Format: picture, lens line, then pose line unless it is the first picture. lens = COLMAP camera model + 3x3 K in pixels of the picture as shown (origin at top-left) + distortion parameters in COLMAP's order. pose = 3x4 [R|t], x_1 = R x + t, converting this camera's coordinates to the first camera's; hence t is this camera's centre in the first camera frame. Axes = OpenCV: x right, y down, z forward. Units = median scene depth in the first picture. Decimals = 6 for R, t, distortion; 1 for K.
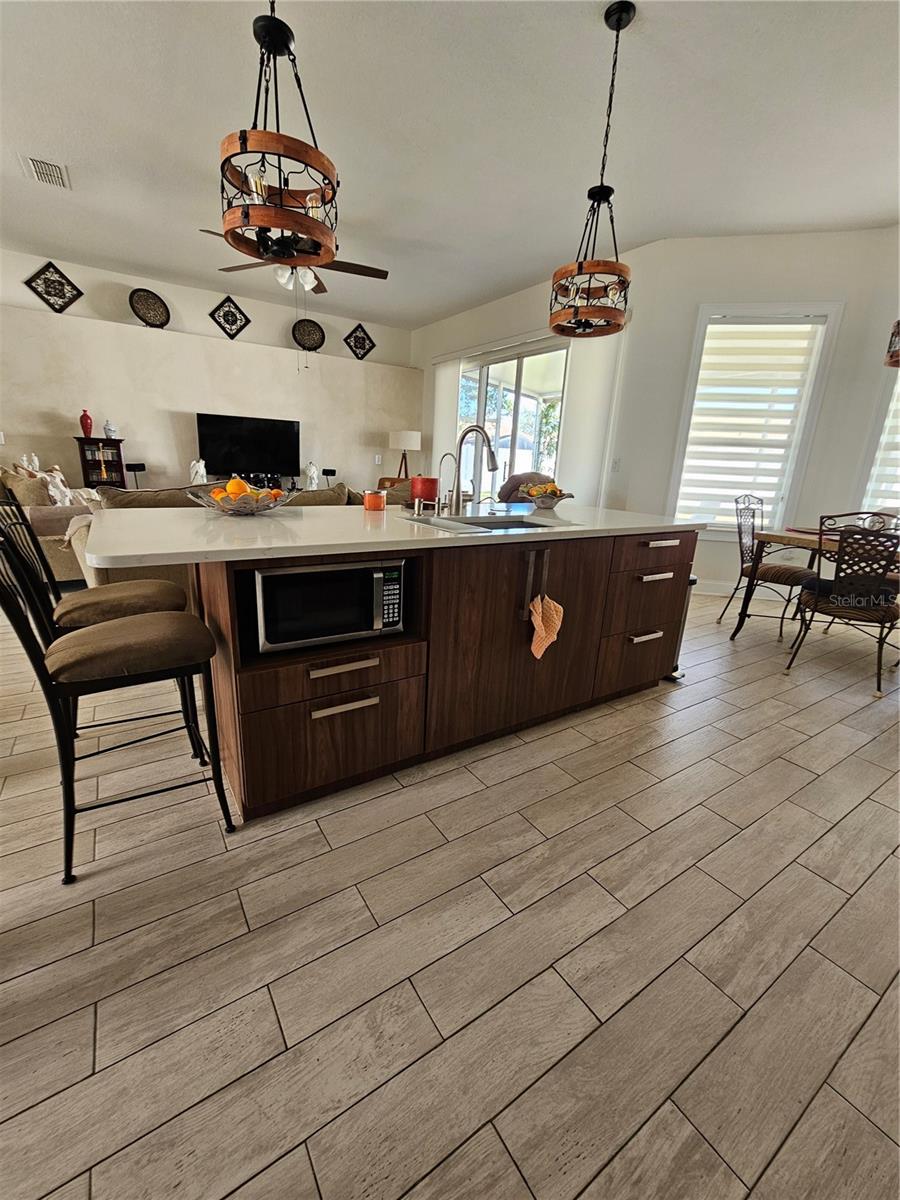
lens RADIAL K [[495.2, 0, 449.8], [0, 495.2, 608.7], [0, 0, 1]] dist [-0.000413, 0.000744]
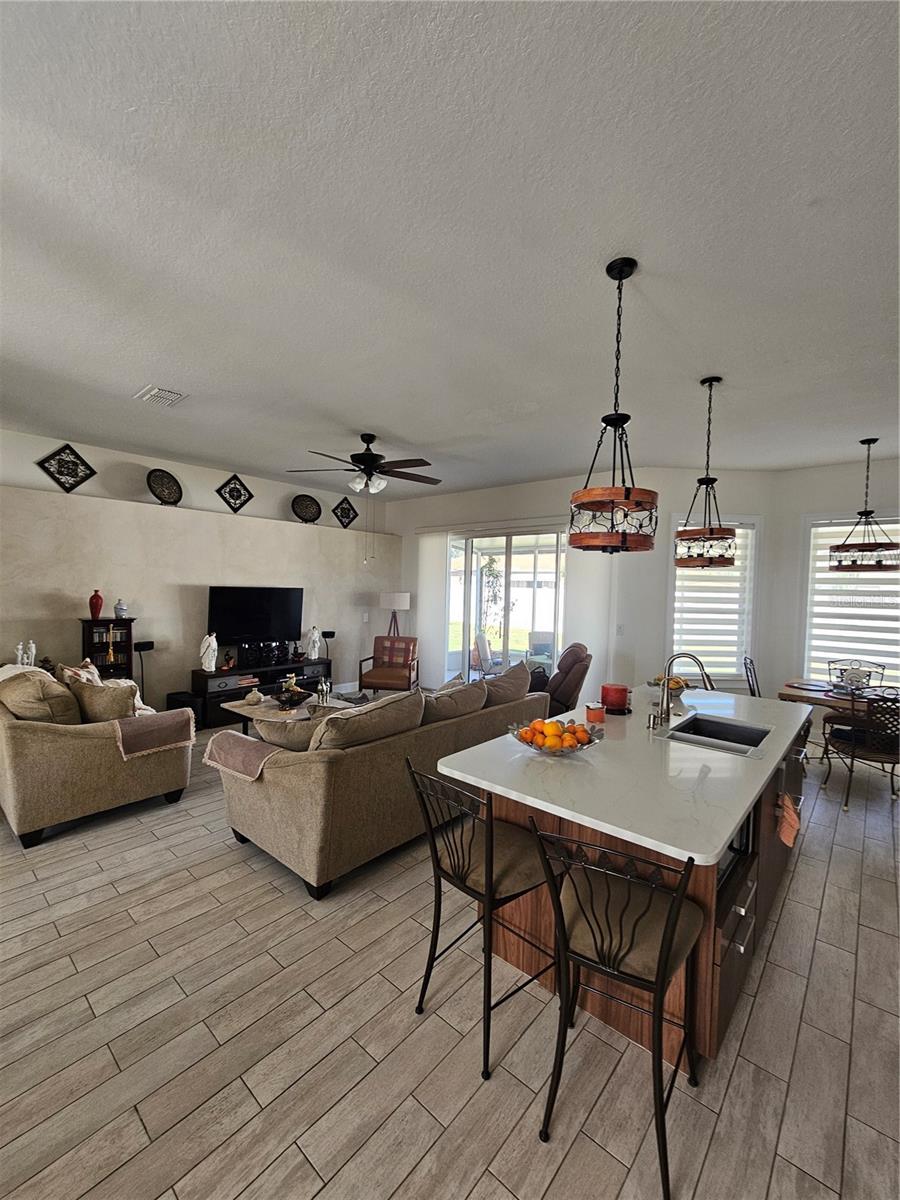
lens RADIAL K [[495.2, 0, 449.8], [0, 495.2, 607.4], [0, 0, 1]] dist [-0.000413, 0.000744]
pose [[0.962439, -0.027823, 0.270068, -0.320148], [0.090904, 0.970343, -0.223987, -0.093784], [-0.255827, 0.240124, 0.936426, -0.020826]]
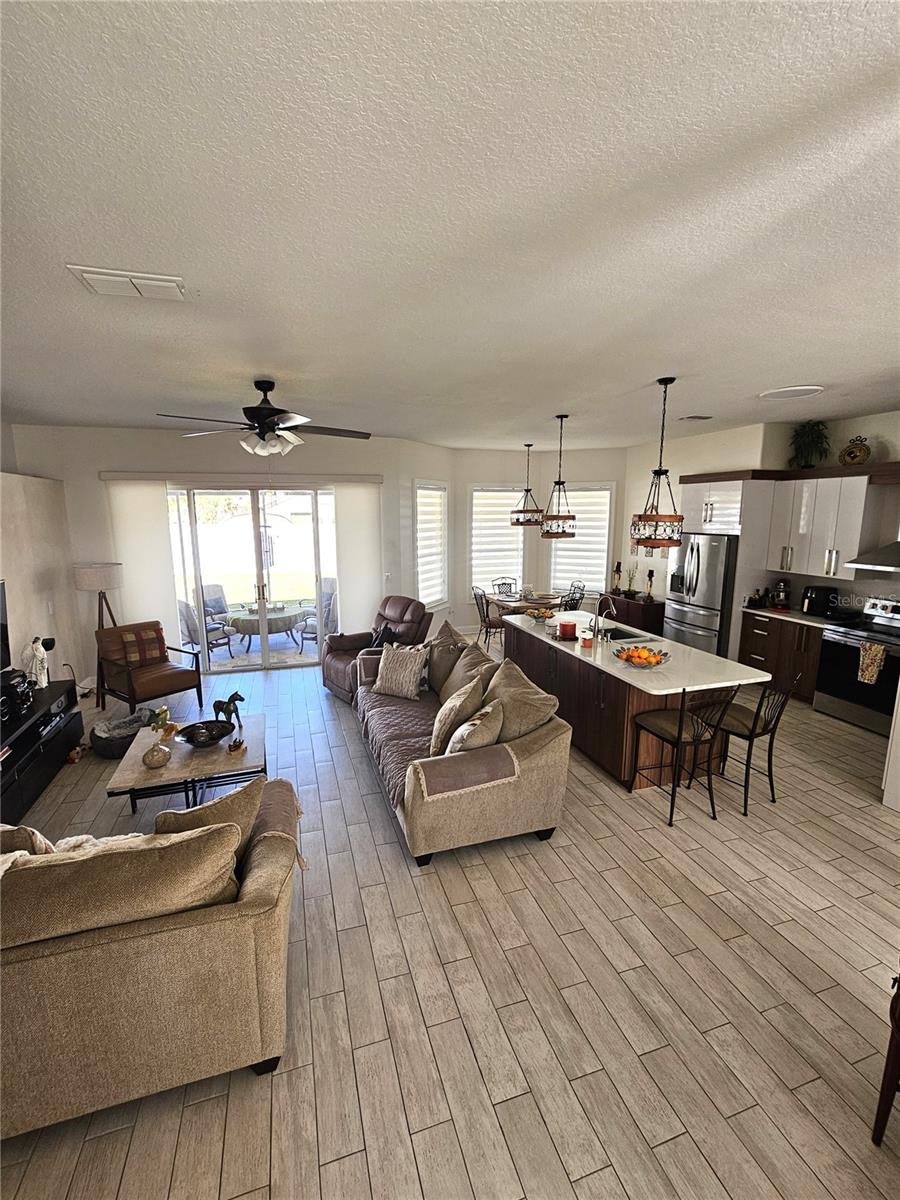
lens RADIAL K [[495.2, 0, 456.9], [0, 495.2, 601.3], [0, 0, 1]] dist [-0.000413, 0.000744]
pose [[0.271932, -0.210445, 0.939024, -0.816423], [0.287954, 0.948880, 0.129265, -0.304881], [-0.918224, 0.235244, 0.318630, 0.342067]]
